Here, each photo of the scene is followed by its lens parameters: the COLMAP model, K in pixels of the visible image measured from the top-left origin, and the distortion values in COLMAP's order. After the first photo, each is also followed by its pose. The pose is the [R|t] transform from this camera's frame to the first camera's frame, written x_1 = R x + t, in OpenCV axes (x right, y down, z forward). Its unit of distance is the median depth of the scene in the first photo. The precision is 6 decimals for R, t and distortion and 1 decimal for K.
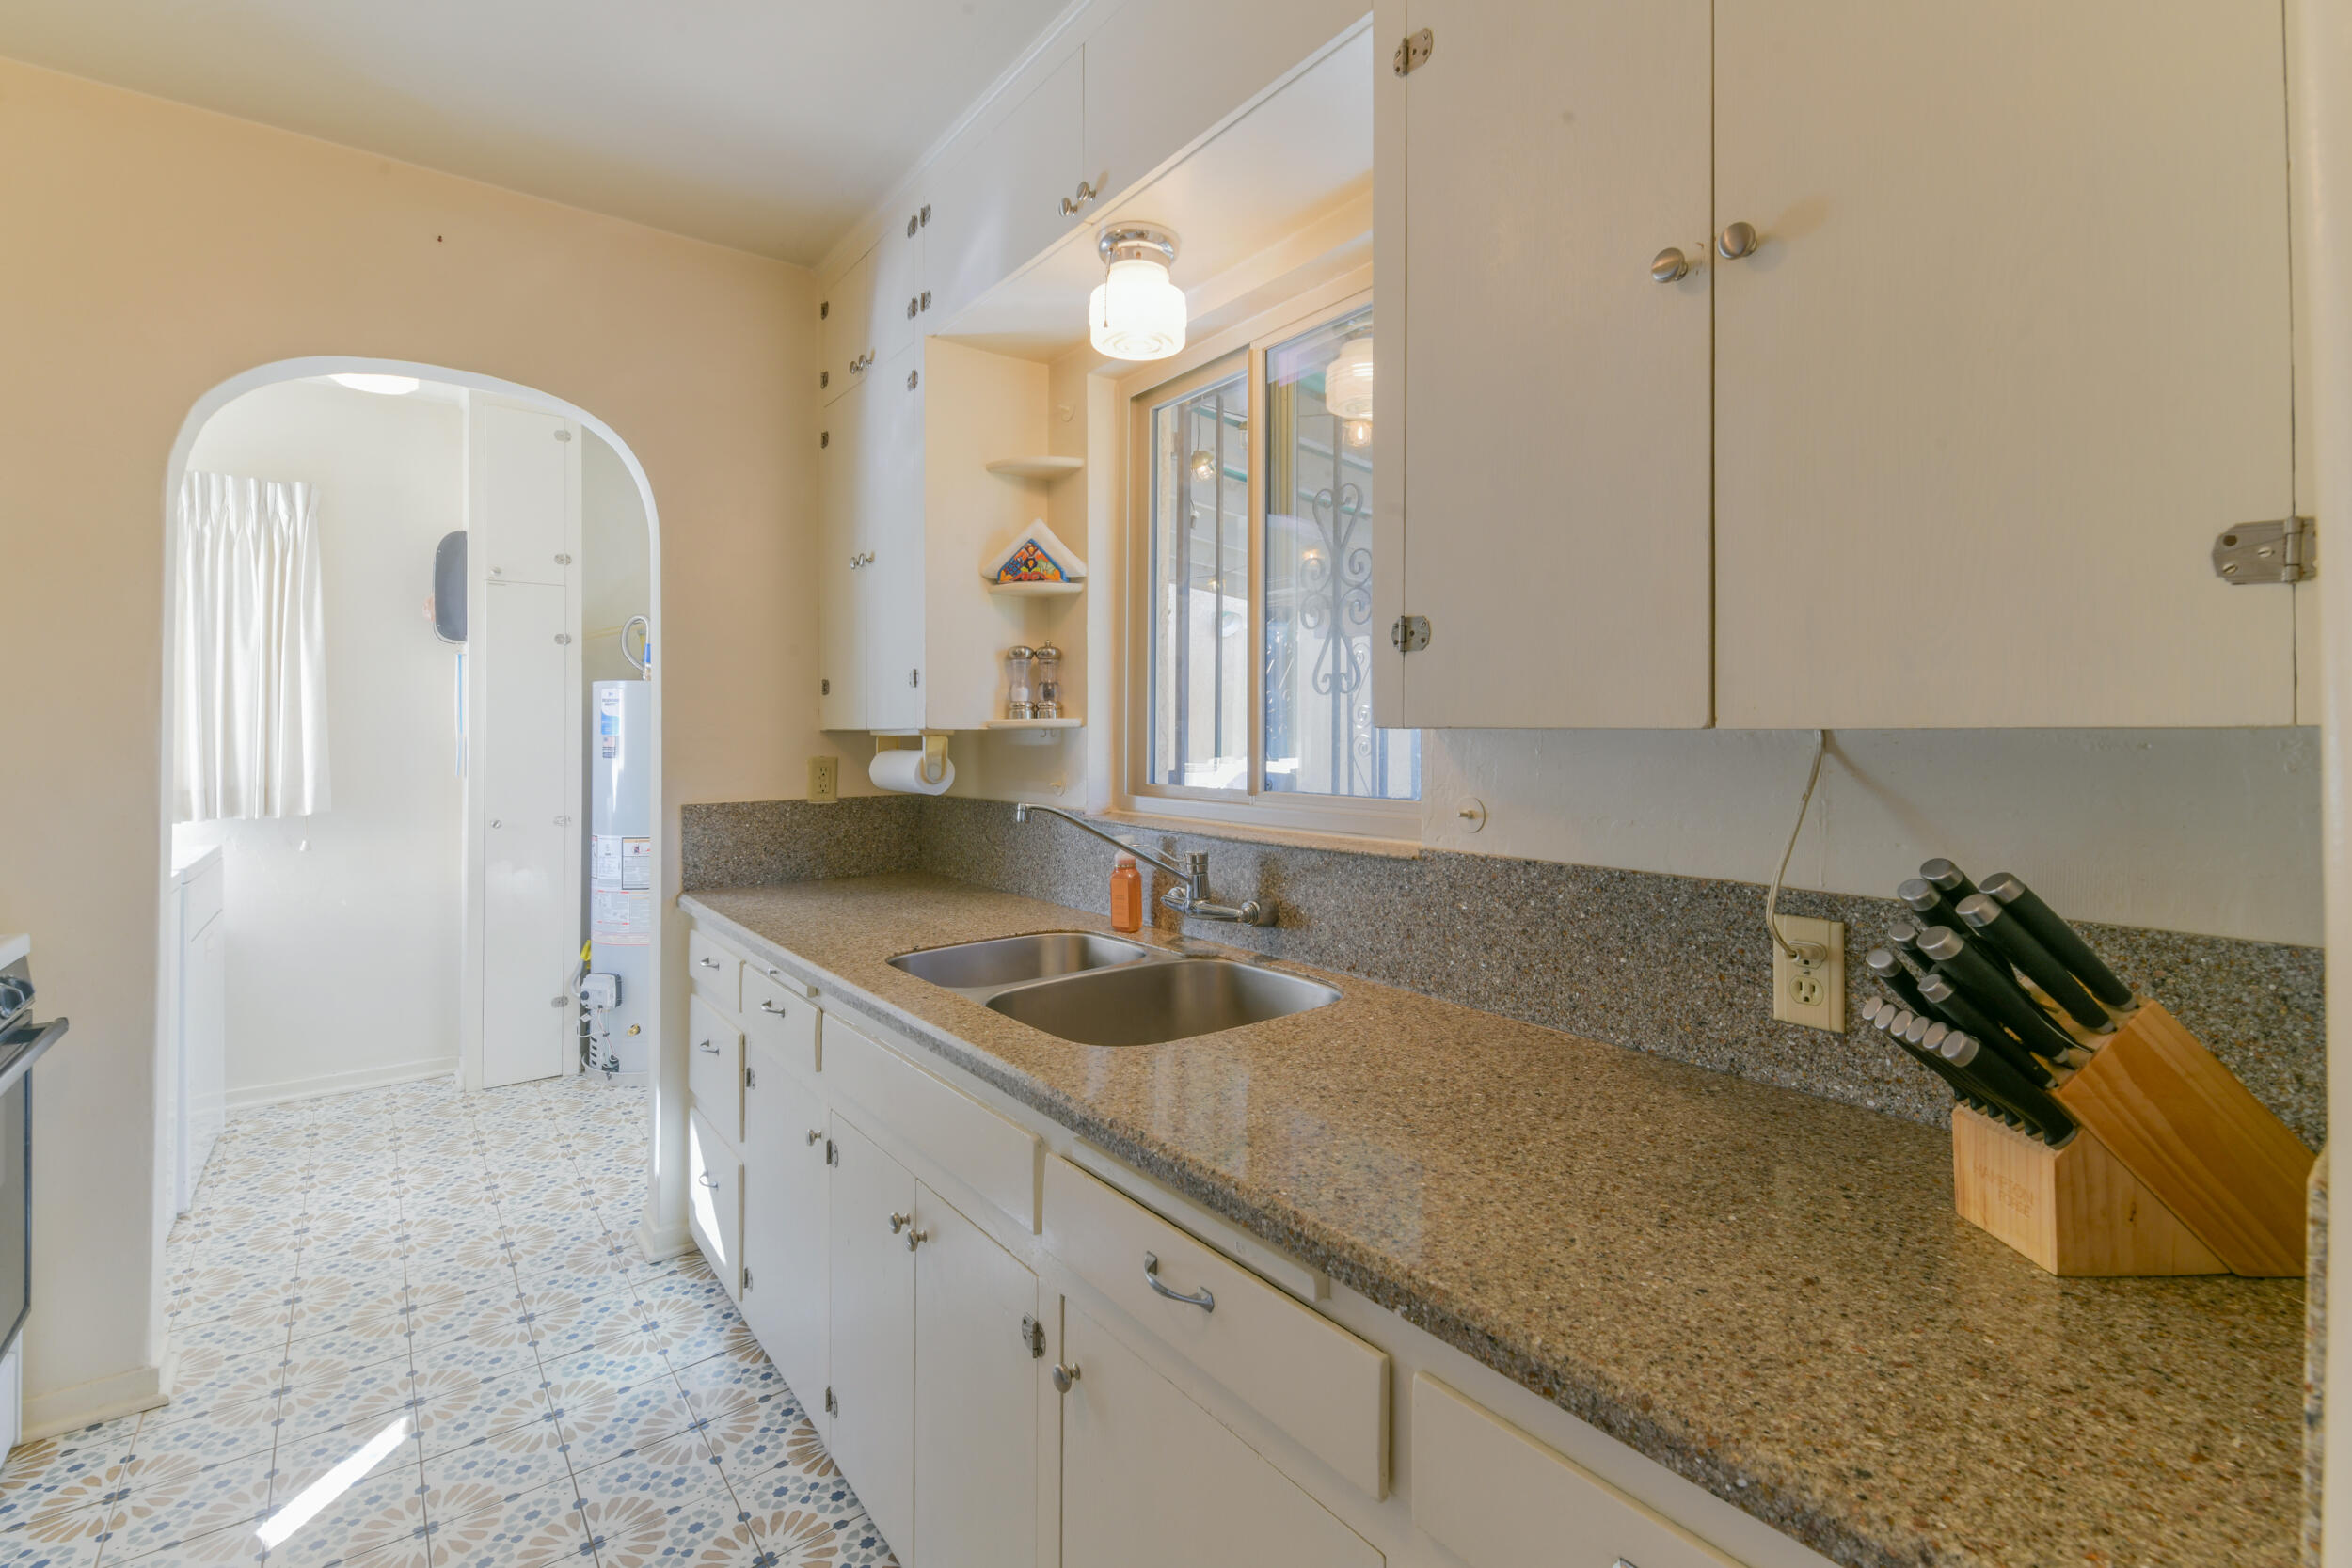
lens RADIAL K [[1049.4, 0, 1188.5], [0, 1049.4, 716.2], [0, 0, 1]] dist [0.016078, -0.008379]
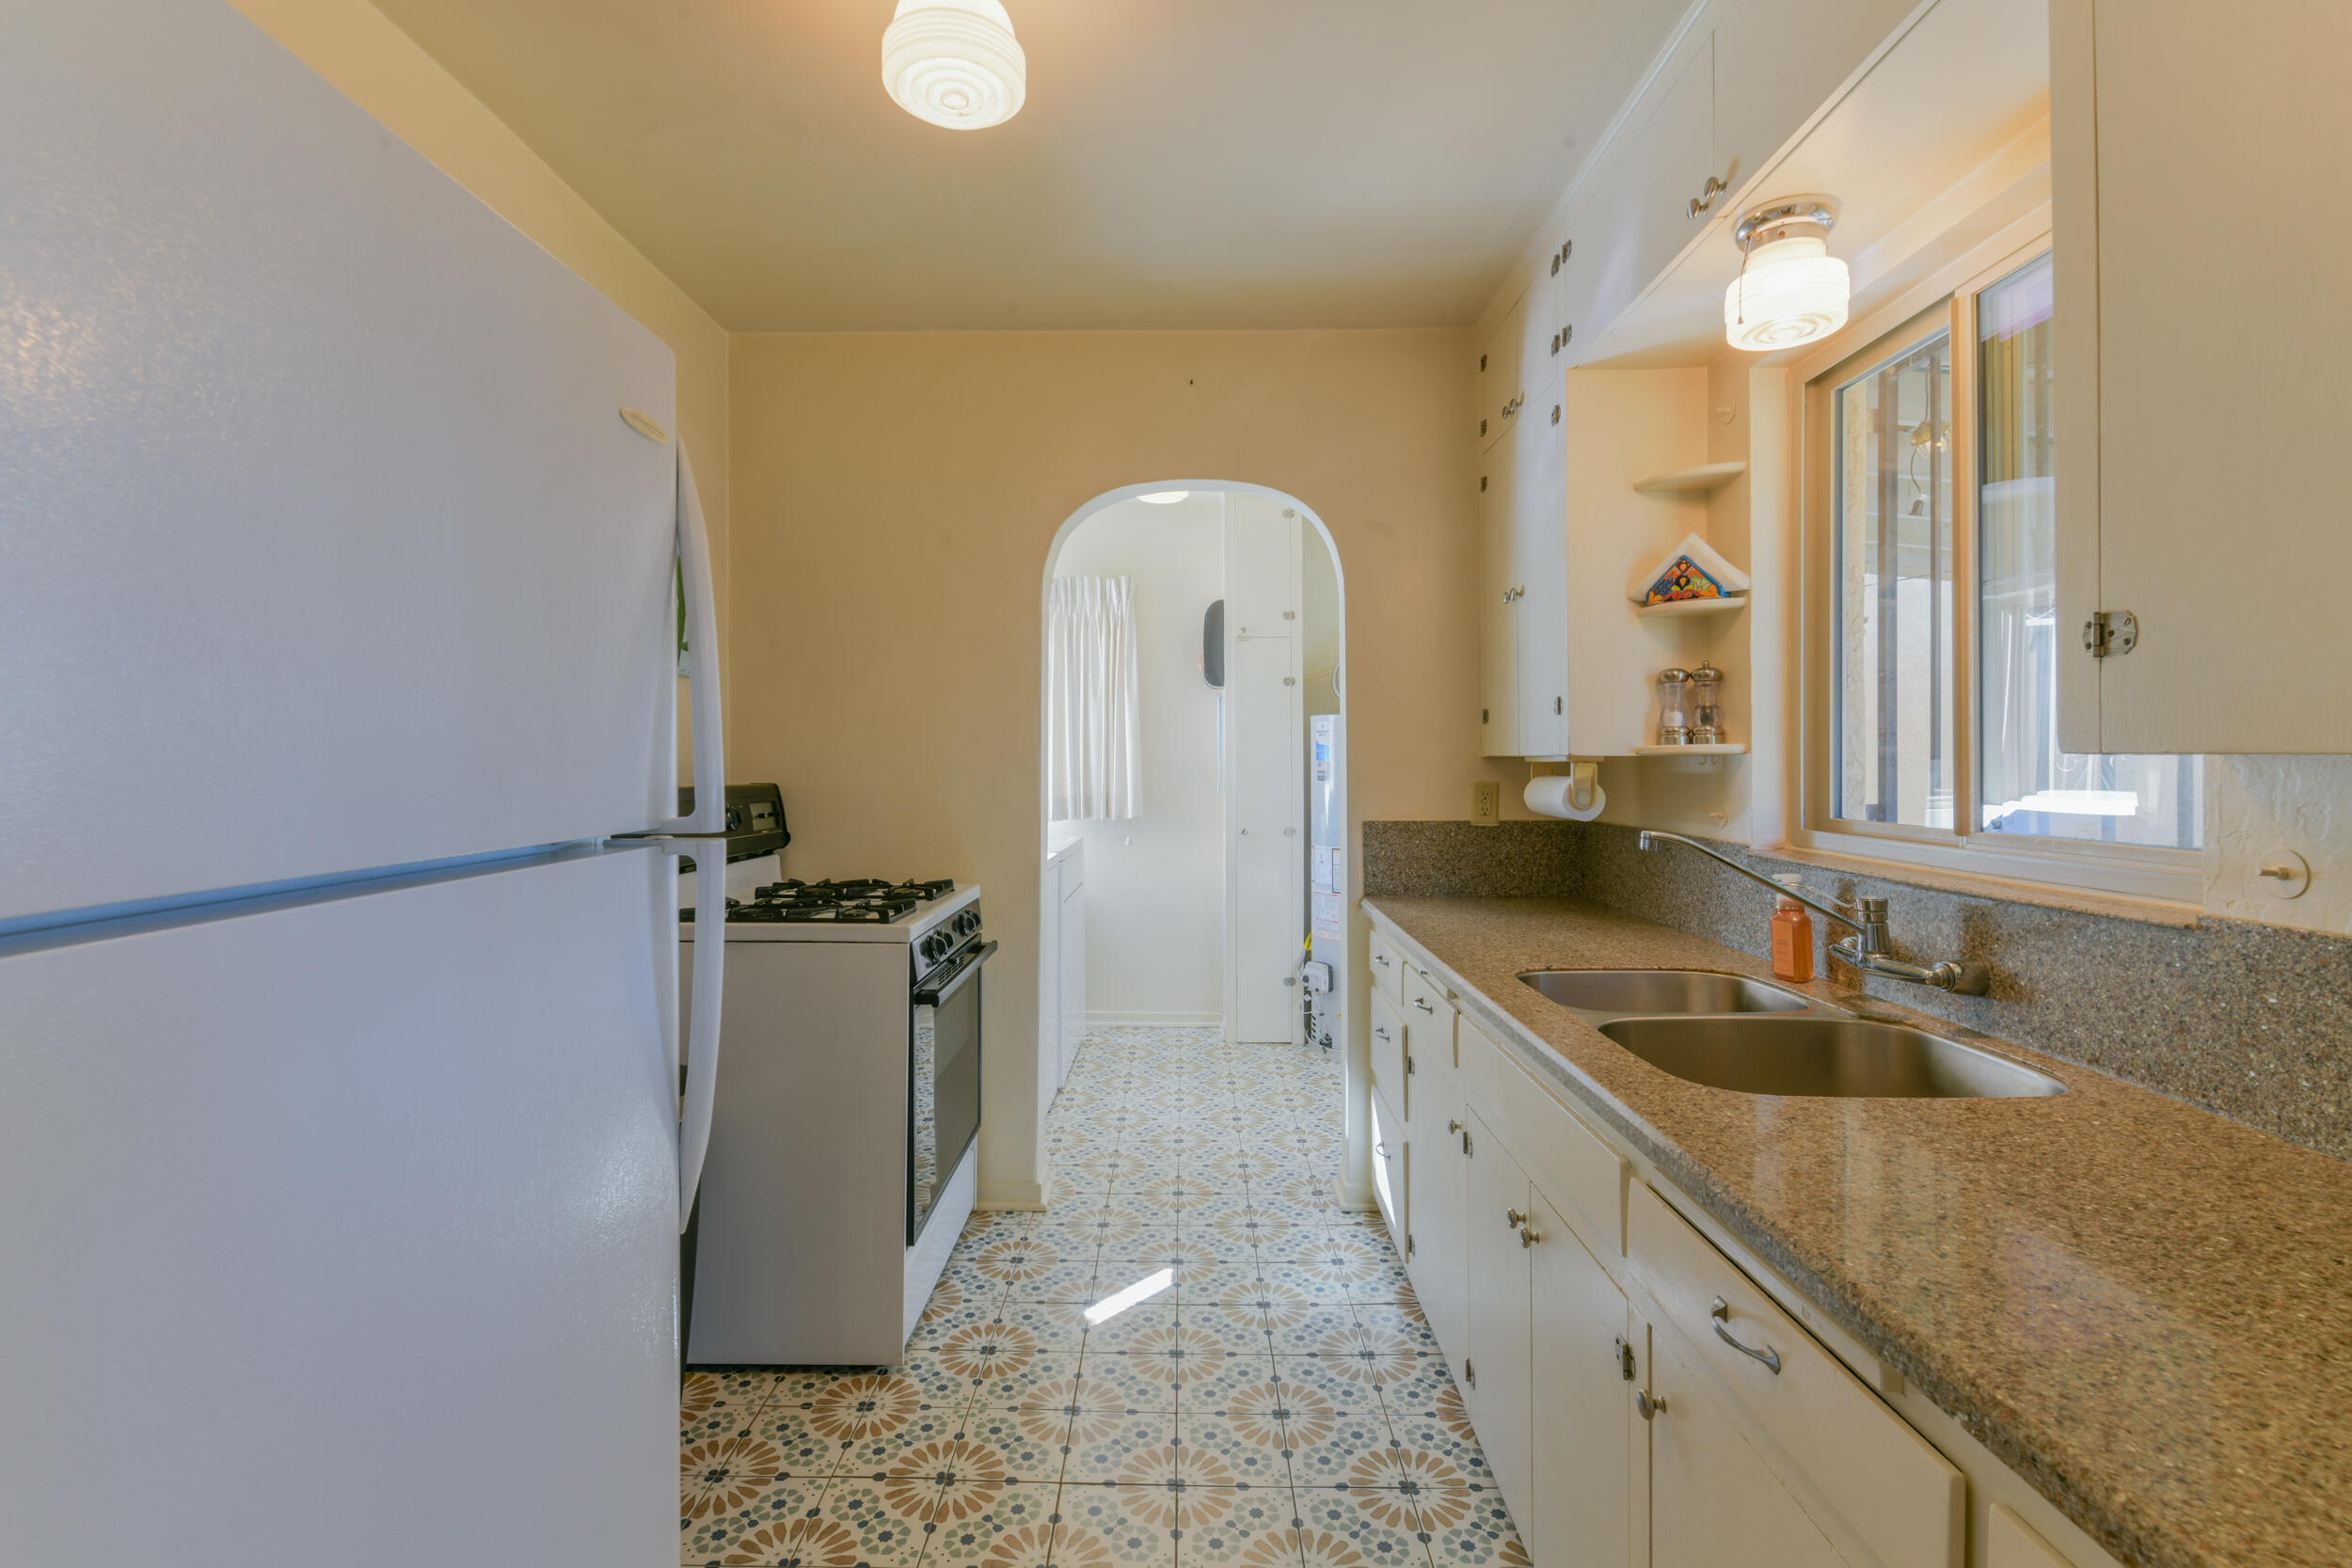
lens RADIAL K [[1042.6, 0, 1167.1], [0, 1042.6, 737.5], [0, 0, 1]] dist [0.019393, -0.010523]
pose [[0.778521, -0.009858, -0.627541, 0.079853], [0.006189, 0.999949, -0.008031, 0.000596], [0.627588, 0.002368, 0.778542, -0.030633]]
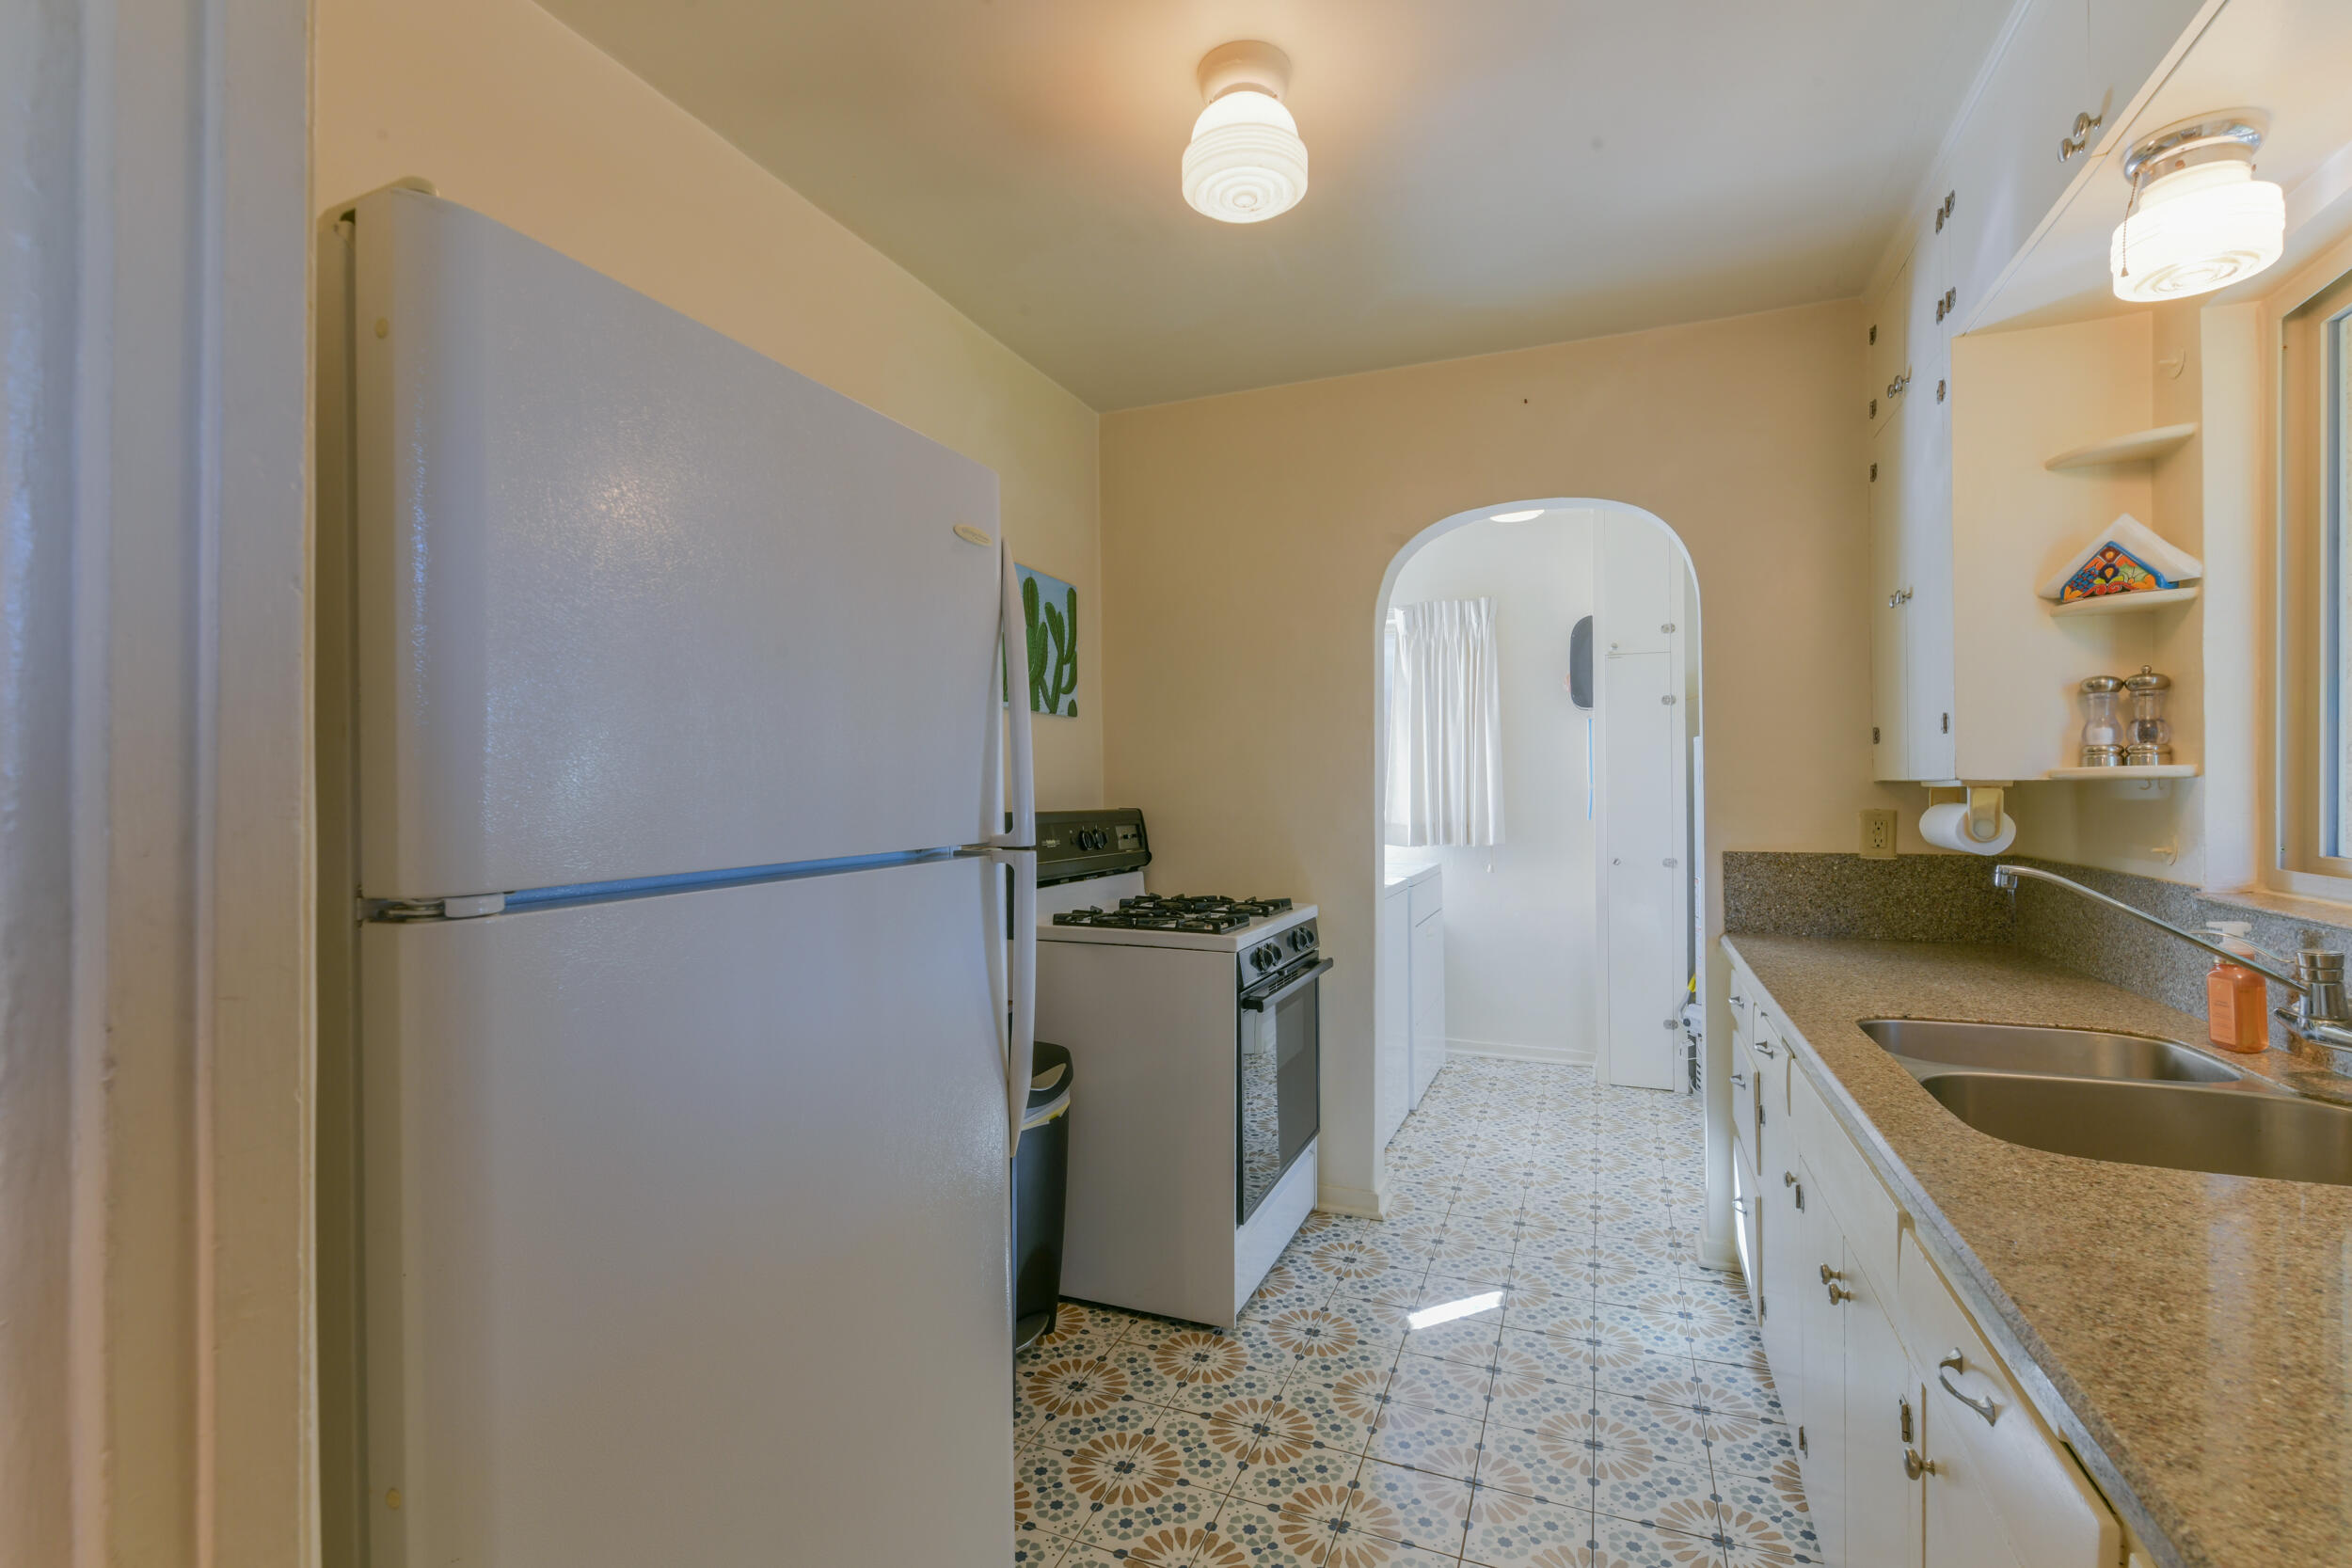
lens RADIAL K [[1055.8, 0, 1178.8], [0, 1055.8, 774.9], [0, 0, 1]] dist [0.021847, -0.013448]
pose [[0.504382, -0.007770, -0.863446, 0.191720], [0.014400, 0.999896, -0.000586, -0.000973], [0.863361, -0.012138, 0.504441, -0.022993]]
